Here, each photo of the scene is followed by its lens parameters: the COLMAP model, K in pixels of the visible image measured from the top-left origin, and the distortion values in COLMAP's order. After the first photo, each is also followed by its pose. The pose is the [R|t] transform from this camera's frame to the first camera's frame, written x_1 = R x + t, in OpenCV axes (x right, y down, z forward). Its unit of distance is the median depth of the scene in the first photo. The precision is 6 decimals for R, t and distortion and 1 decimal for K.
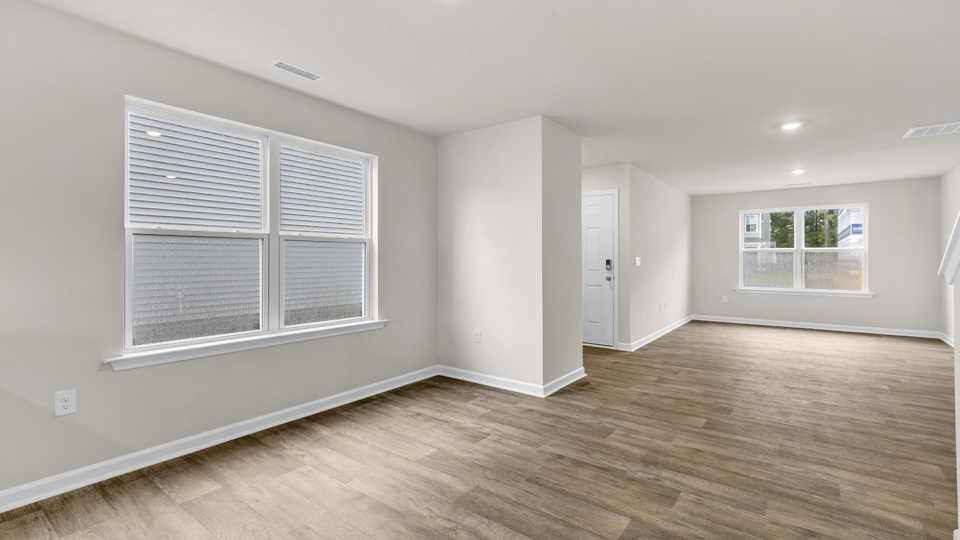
lens RADIAL K [[444.6, 0, 478.3], [0, 444.6, 255.0], [0, 0, 1]] dist [0.010769, -0.001142]
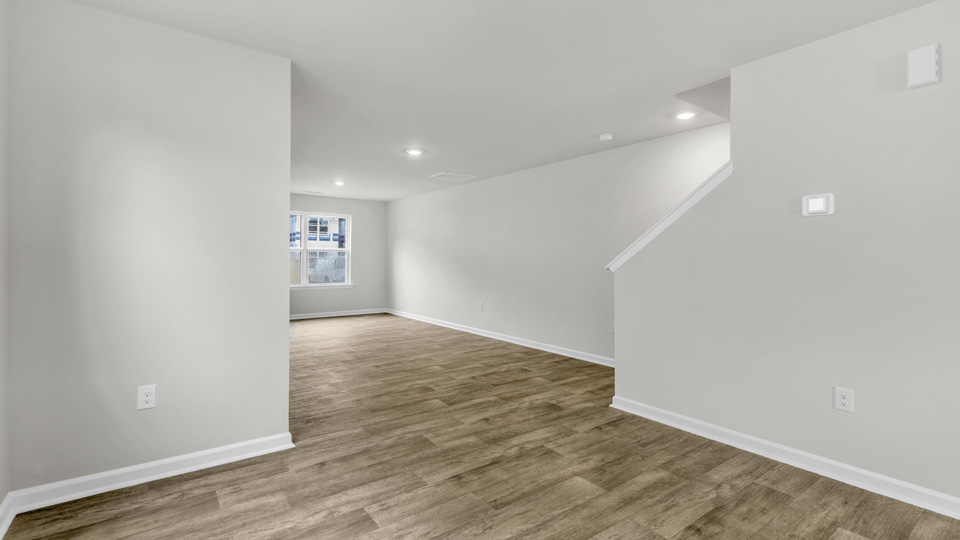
lens RADIAL K [[440.3, 0, 483.2], [0, 440.3, 275.9], [0, 0, 1]] dist [0.012143, -0.001044]
pose [[0.278374, -0.039438, 0.959663, -0.548675], [-0.009361, 0.998998, 0.043770, -0.000004], [-0.960427, -0.021168, 0.277726, 0.592457]]
